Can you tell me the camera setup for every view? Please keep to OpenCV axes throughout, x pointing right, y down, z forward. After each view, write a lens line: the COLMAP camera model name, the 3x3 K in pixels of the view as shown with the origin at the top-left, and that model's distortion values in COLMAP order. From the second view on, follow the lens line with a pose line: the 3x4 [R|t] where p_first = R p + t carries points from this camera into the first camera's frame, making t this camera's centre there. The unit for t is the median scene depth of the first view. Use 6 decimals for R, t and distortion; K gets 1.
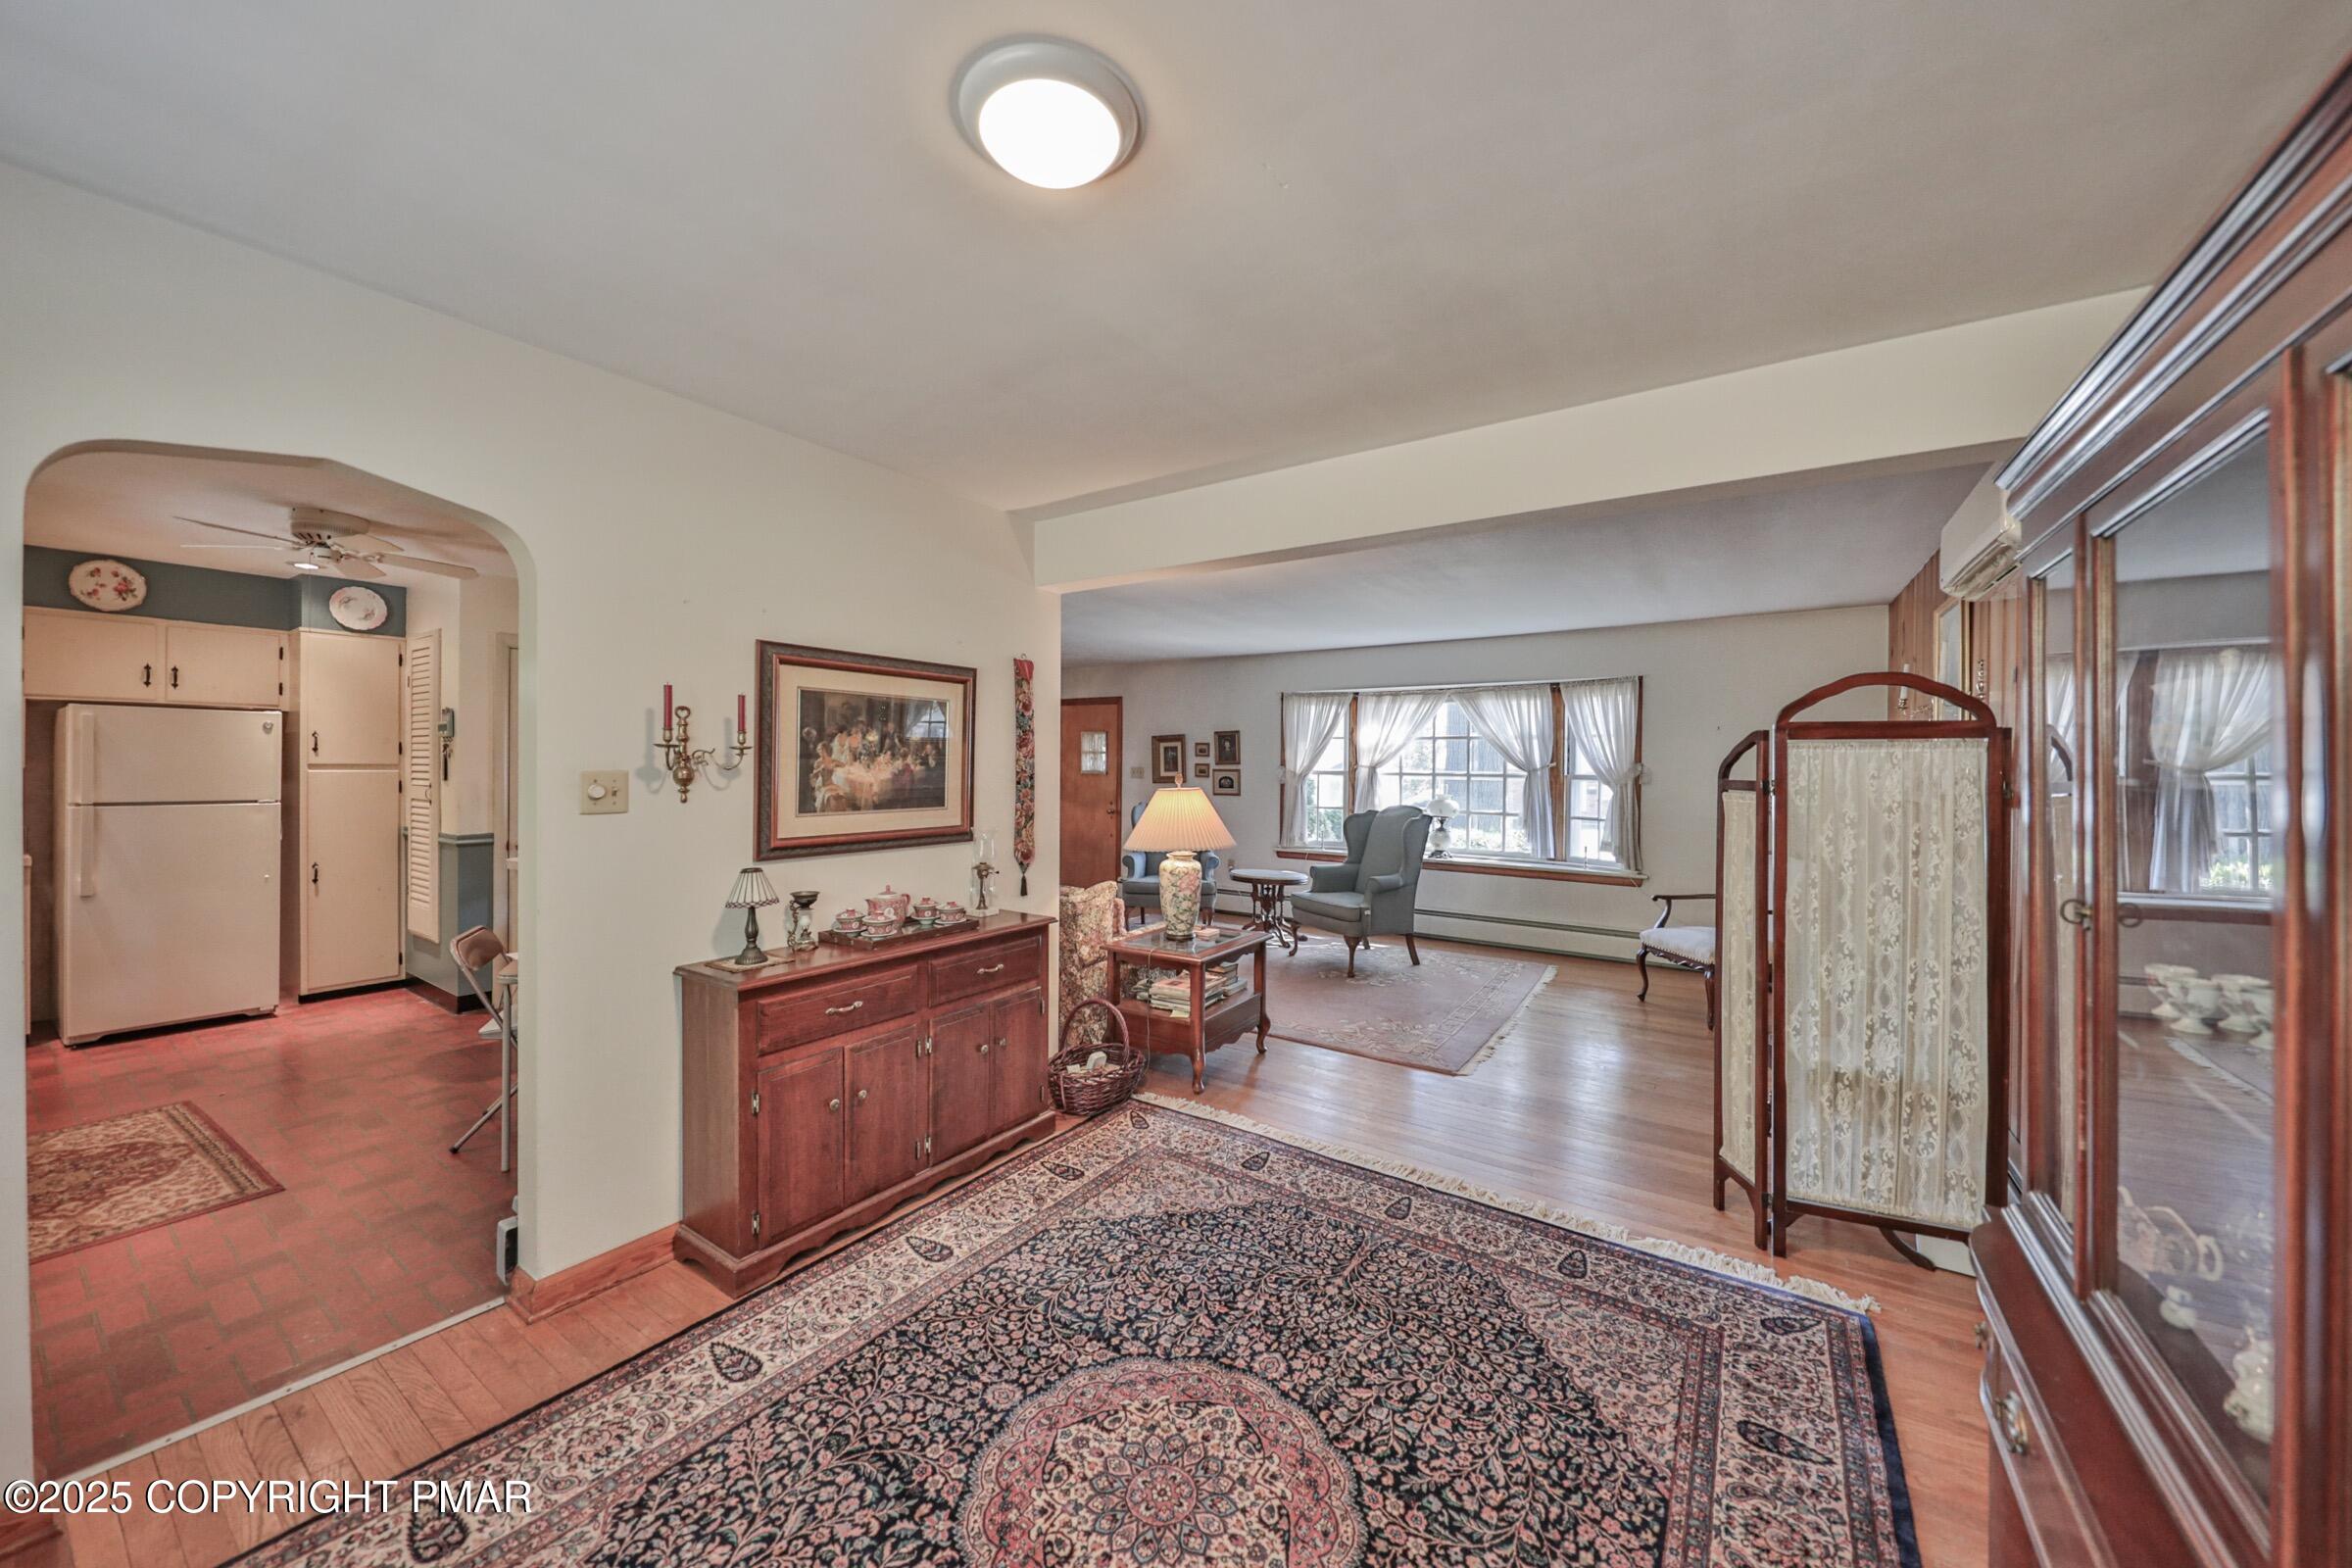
lens RADIAL K [[852.4, 0, 1181.7], [0, 852.4, 764.1], [0, 0, 1]] dist [0.009656, -0.008084]
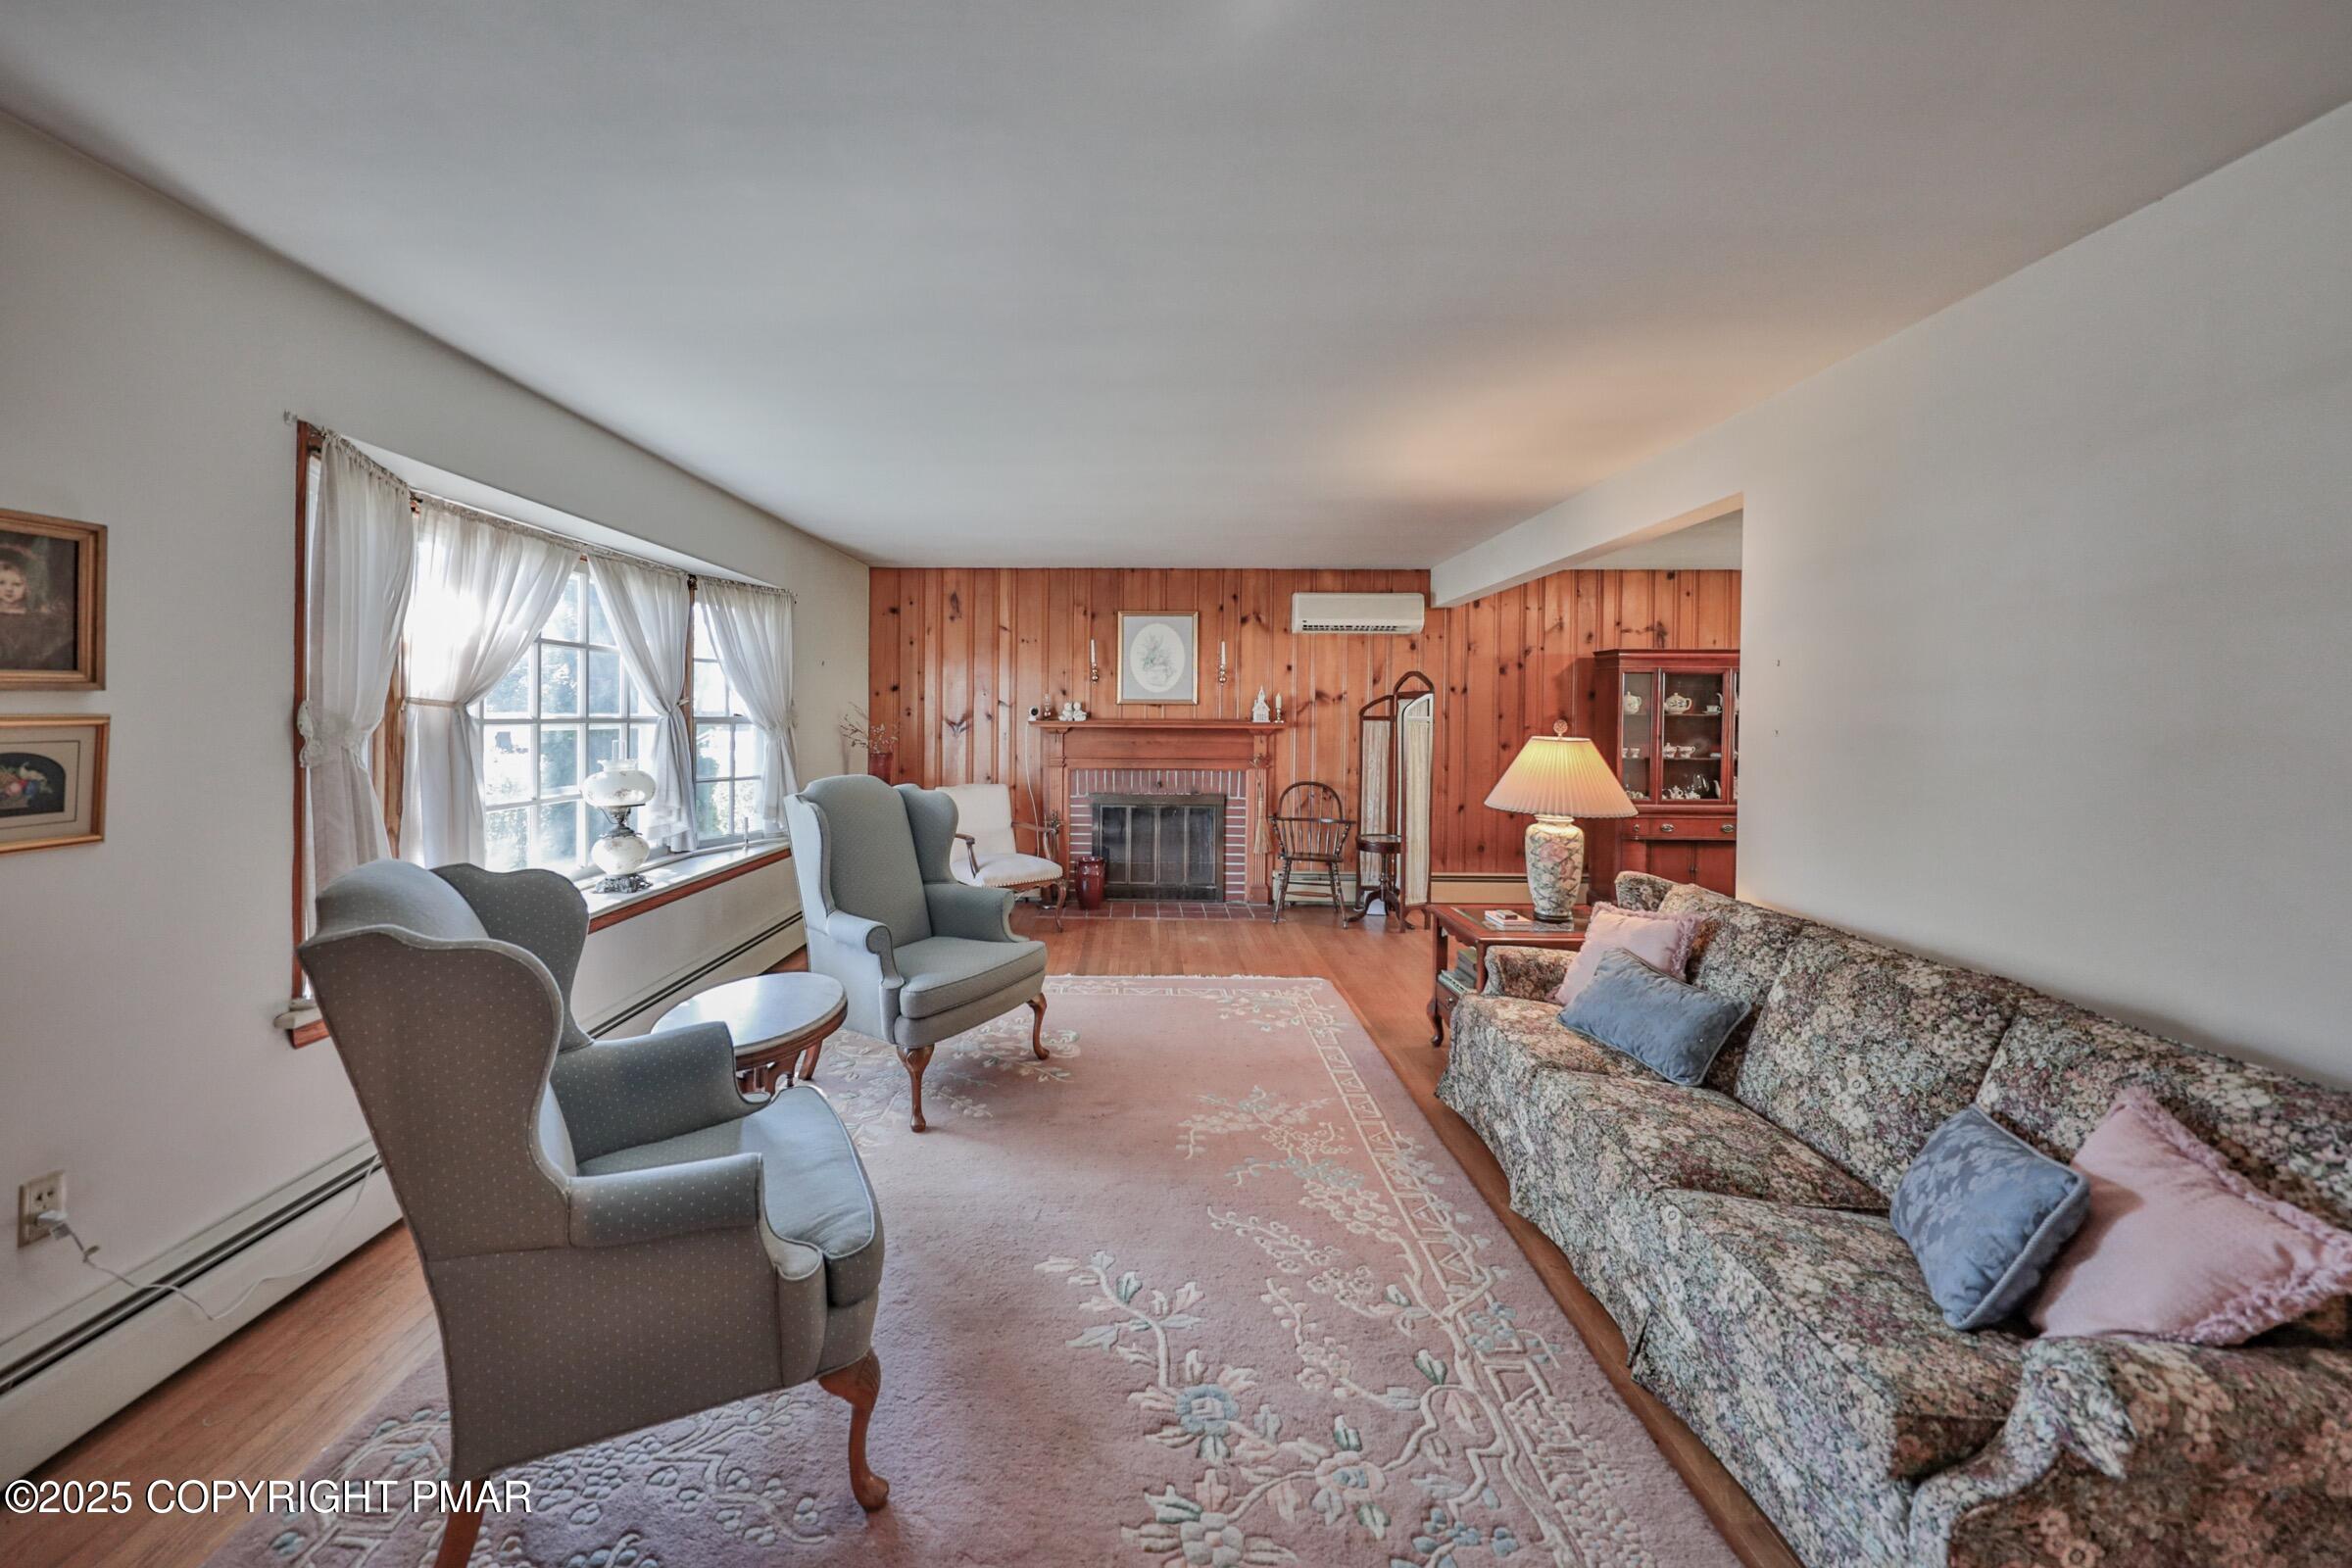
lens RADIAL K [[881.5, 0, 1158.9], [0, 881.5, 723.0], [0, 0, 1]] dist [-0.003384, -0.000580]
pose [[-0.574359, -0.016965, 0.818428, -0.762747], [-0.008219, 0.999854, 0.014958, 0.006835], [-0.818562, 0.001865, -0.574415, 2.819596]]
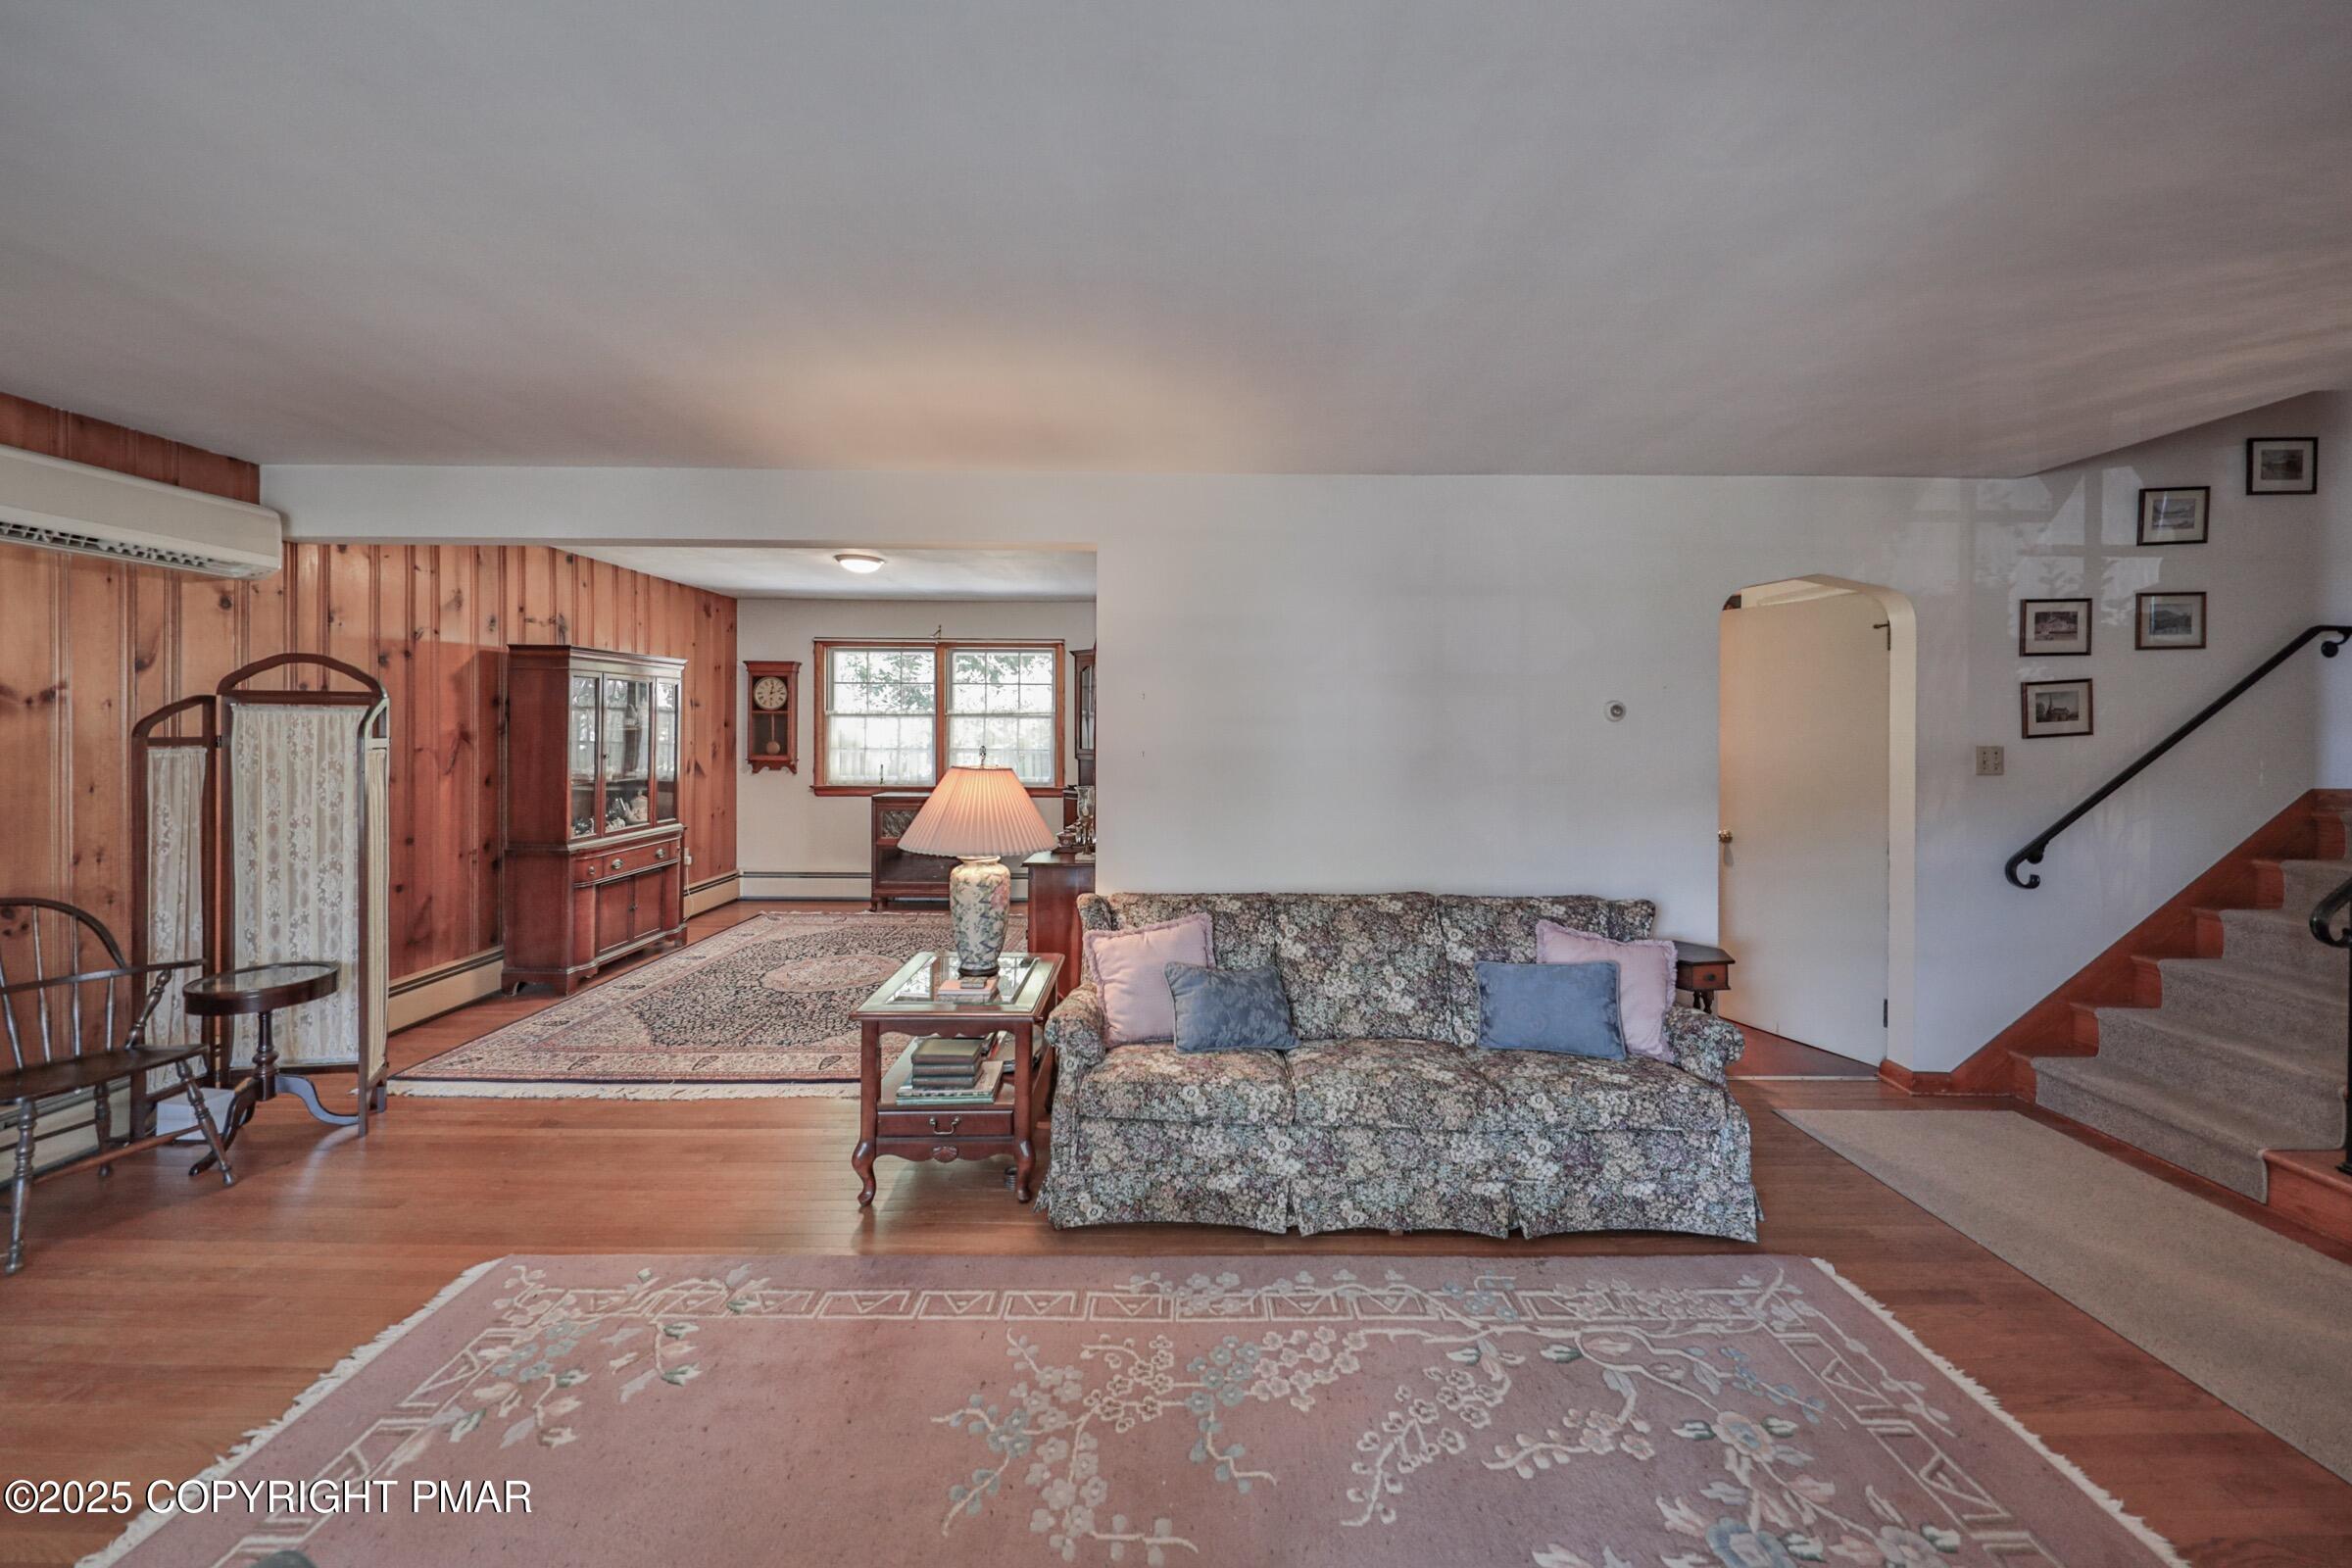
lens RADIAL K [[843.2, 0, 1198.5], [0, 843.2, 728.2], [0, 0, 1]] dist [-0.000903, -0.000251]
pose [[-0.819166, -0.010566, -0.573460, 0.402709], [-0.012765, 0.999919, -0.000191, -0.010905], [0.573415, 0.007164, -0.819234, 2.650112]]
